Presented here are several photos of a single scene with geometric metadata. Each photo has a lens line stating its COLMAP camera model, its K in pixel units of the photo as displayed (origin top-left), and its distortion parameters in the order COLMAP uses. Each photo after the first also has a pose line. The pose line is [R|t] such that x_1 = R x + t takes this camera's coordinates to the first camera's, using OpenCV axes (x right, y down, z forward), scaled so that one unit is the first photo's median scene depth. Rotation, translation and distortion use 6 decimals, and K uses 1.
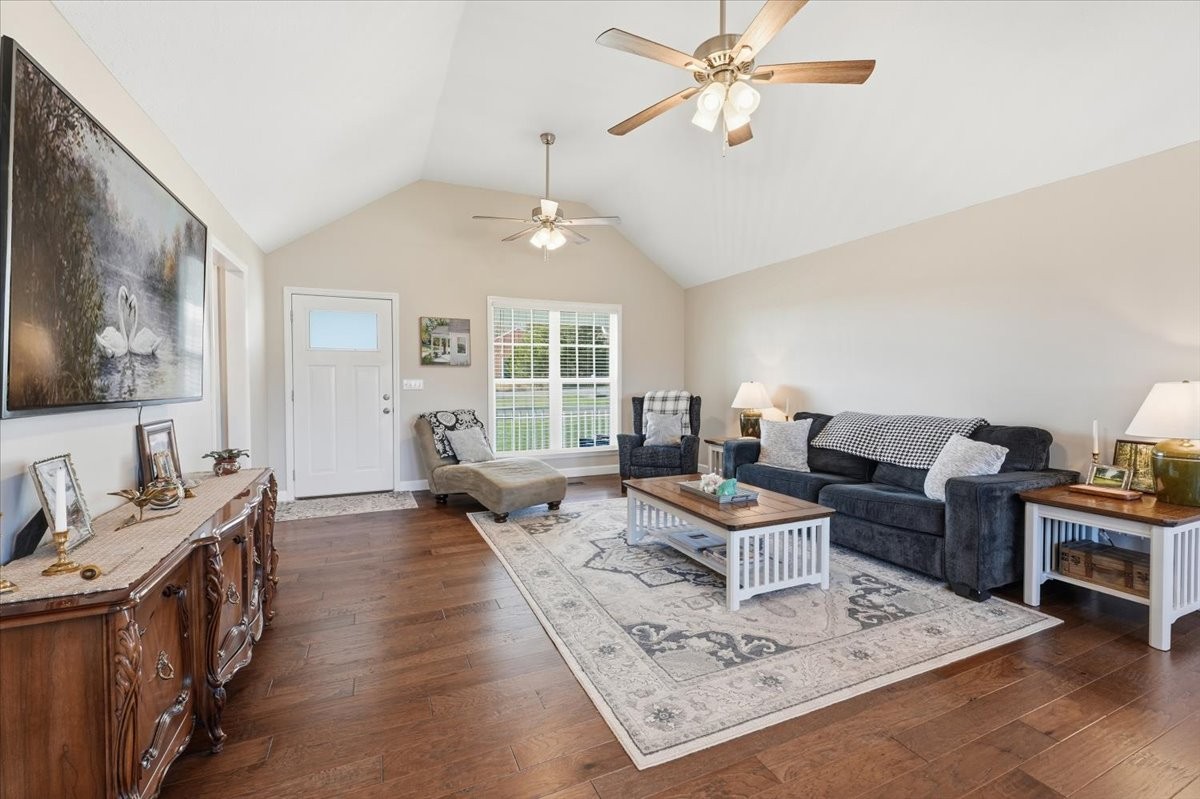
lens RADIAL K [[507.4, 0, 602.6], [0, 507.4, 395.8], [0, 0, 1]] dist [-0.004256, -0.000431]
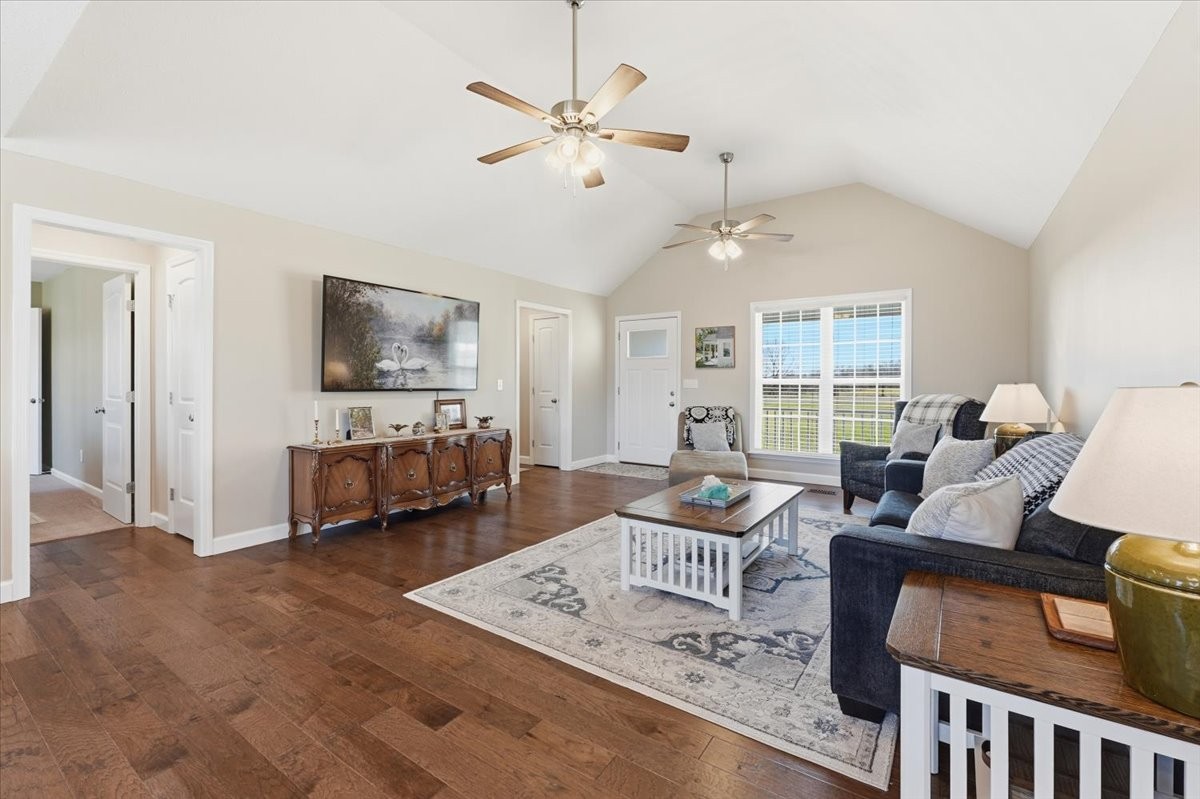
lens RADIAL K [[507.4, 0, 606.6], [0, 507.4, 388.9], [0, 0, 1]] dist [-0.004256, -0.000431]
pose [[0.526235, 0.015881, -0.850191, 1.098983], [-0.026979, 0.999634, 0.001974, -0.013375], [0.849911, 0.021898, 0.526471, 0.356374]]
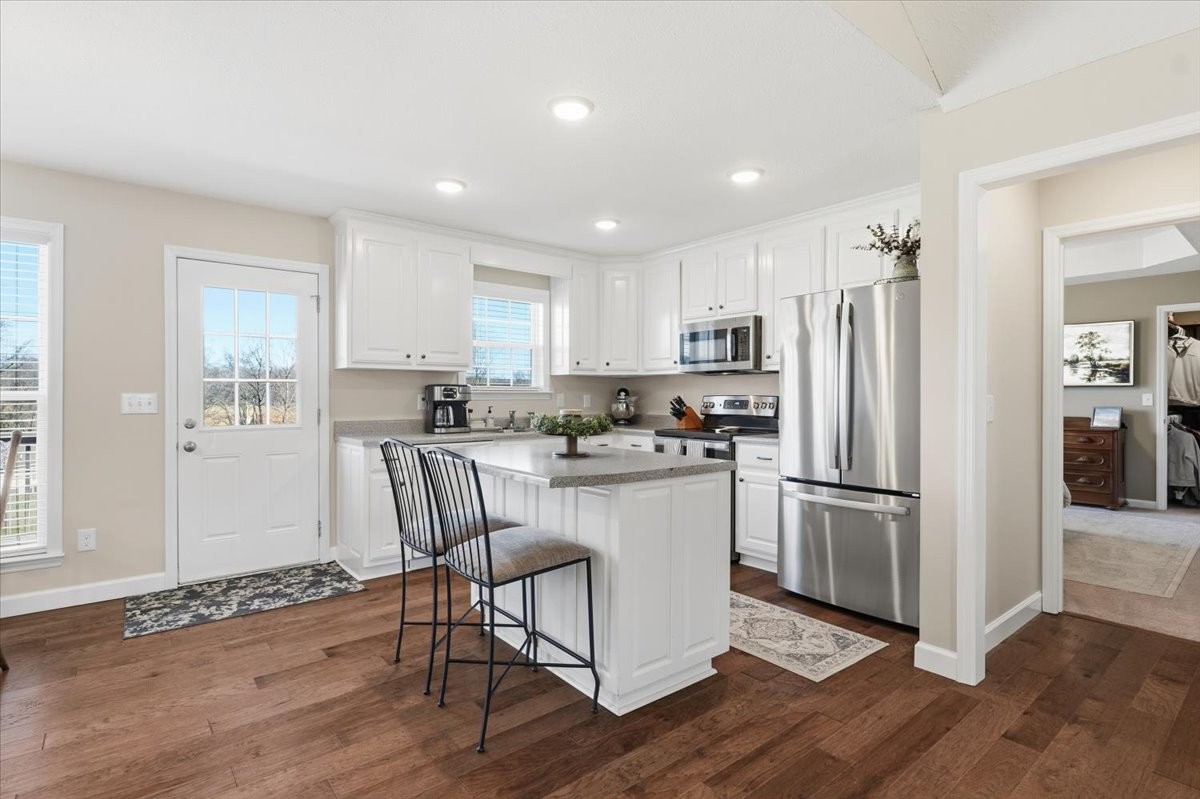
lens RADIAL K [[589.7, 0, 605.7], [0, 589.7, 395.0], [0, 0, 1]] dist [-0.001438, -0.001829]
pose [[-0.964711, 0.001814, -0.263304, 0.426033], [-0.004999, 0.999670, 0.025201, -0.025318], [0.263263, 0.025628, -0.964384, 0.611882]]
